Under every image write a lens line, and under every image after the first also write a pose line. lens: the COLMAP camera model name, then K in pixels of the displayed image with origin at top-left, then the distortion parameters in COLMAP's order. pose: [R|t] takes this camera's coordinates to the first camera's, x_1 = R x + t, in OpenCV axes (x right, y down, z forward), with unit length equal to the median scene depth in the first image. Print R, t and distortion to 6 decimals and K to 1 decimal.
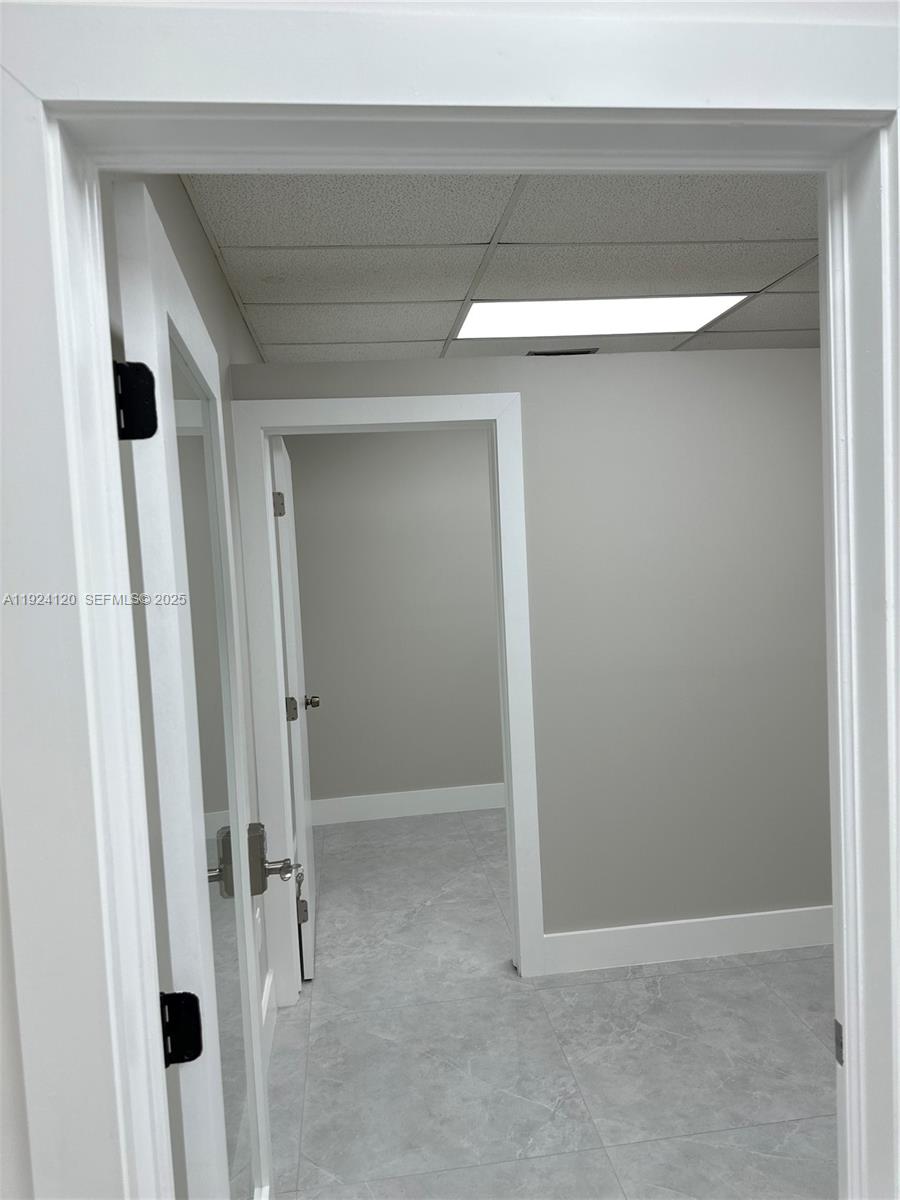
lens RADIAL K [[853.9, 0, 451.3], [0, 853.9, 598.5], [0, 0, 1]] dist [0.008038, -0.013094]
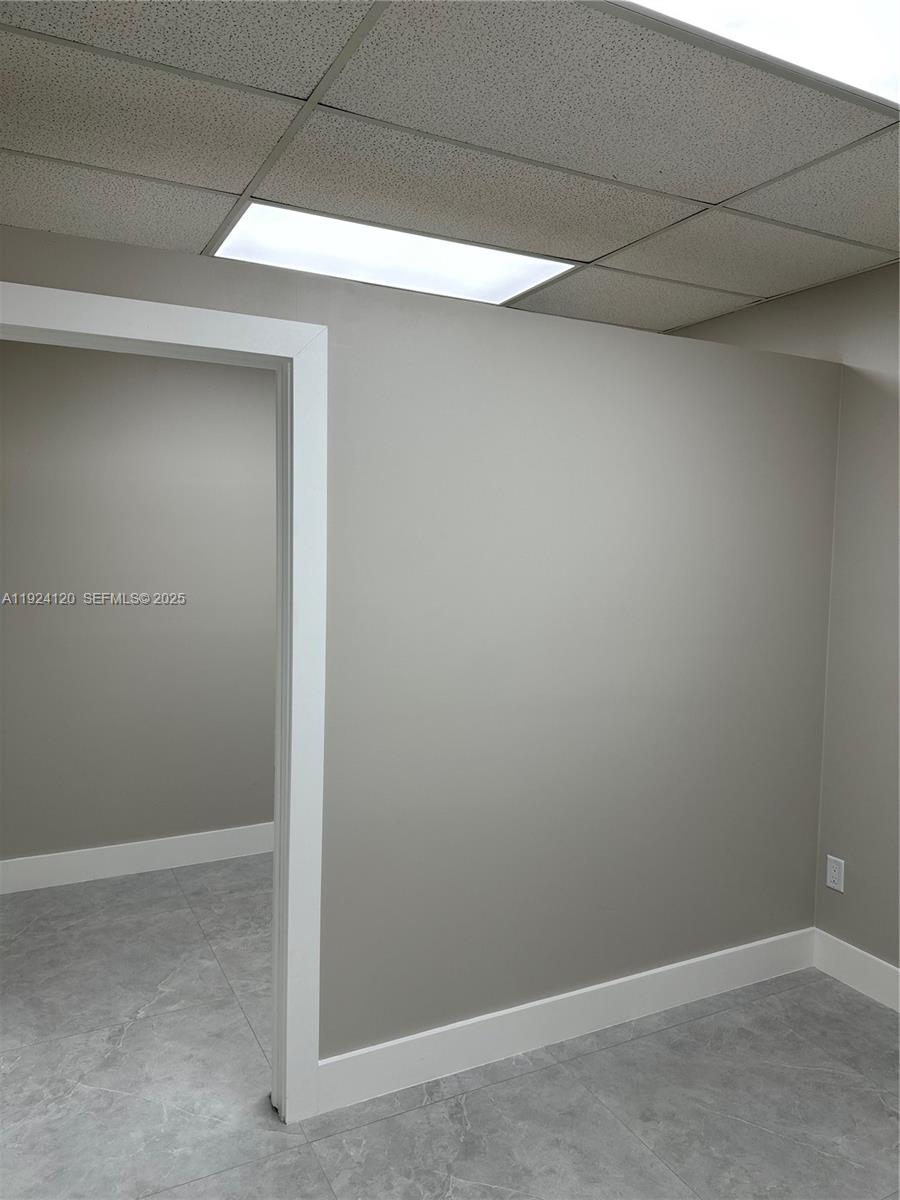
lens RADIAL K [[853.9, 0, 450.5], [0, 853.9, 606.2], [0, 0, 1]] dist [0.008038, -0.013094]
pose [[0.932875, 0.044602, 0.357427, -0.066790], [-0.048997, 0.998794, 0.003246, -0.011072], [-0.356851, -0.020541, 0.933935, 0.264017]]
